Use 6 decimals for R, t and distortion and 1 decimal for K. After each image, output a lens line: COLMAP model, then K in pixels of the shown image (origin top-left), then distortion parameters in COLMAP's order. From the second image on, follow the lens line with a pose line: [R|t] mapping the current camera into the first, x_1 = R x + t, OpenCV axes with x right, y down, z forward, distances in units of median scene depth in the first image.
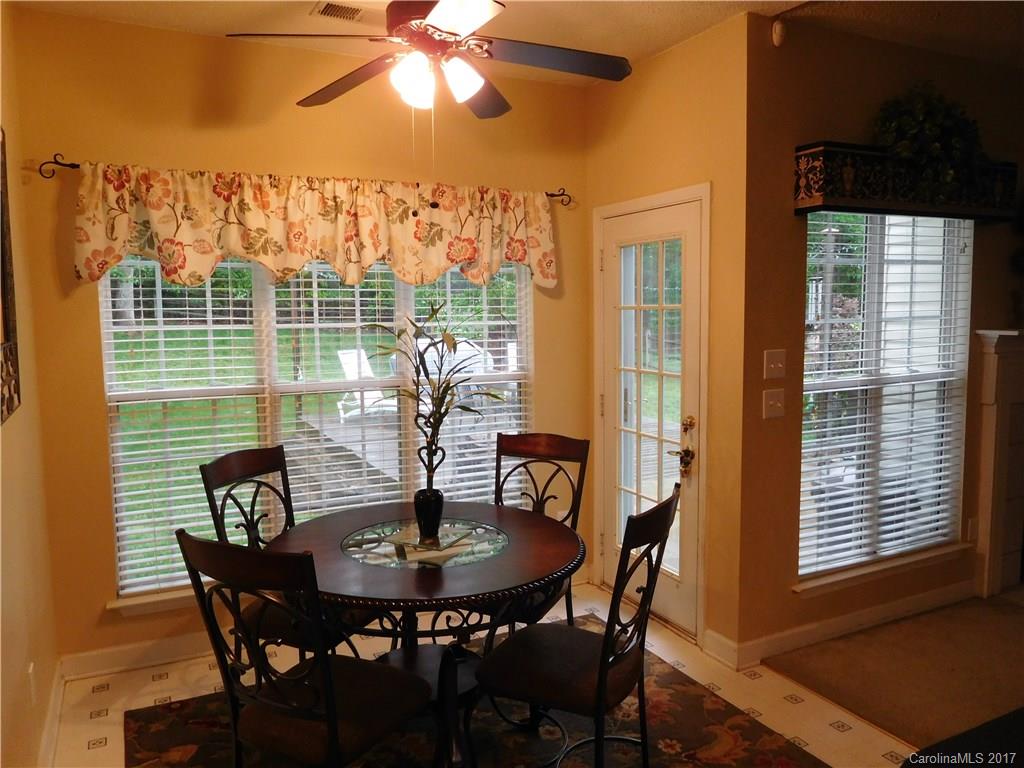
lens RADIAL K [[778.7, 0, 512.0], [0, 778.7, 384.0], [0, 0, 1]] dist [-0.001934, -0.002582]
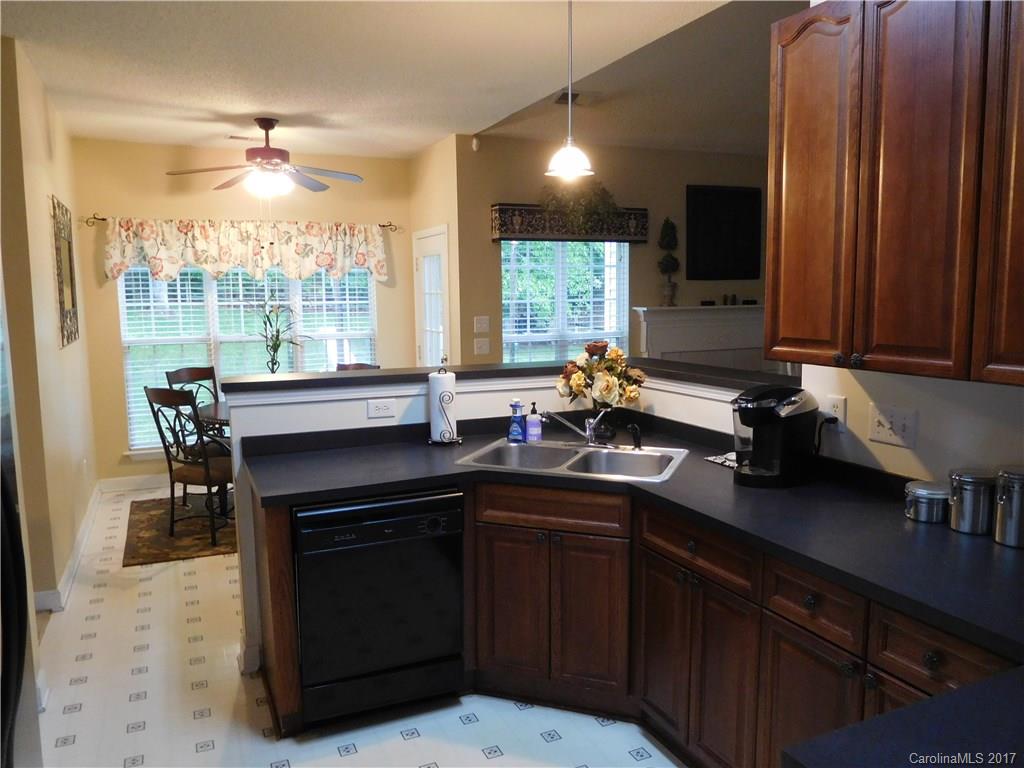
lens RADIAL K [[764.6, 0, 512.0], [0, 764.6, 384.0], [0, 0, 1]] dist [-0.008998, -0.006013]
pose [[0.999368, 0.005189, -0.035164, 0.466515], [-0.004387, 0.999729, 0.022845, 0.072235], [0.035273, -0.022677, 0.999120, -0.777265]]
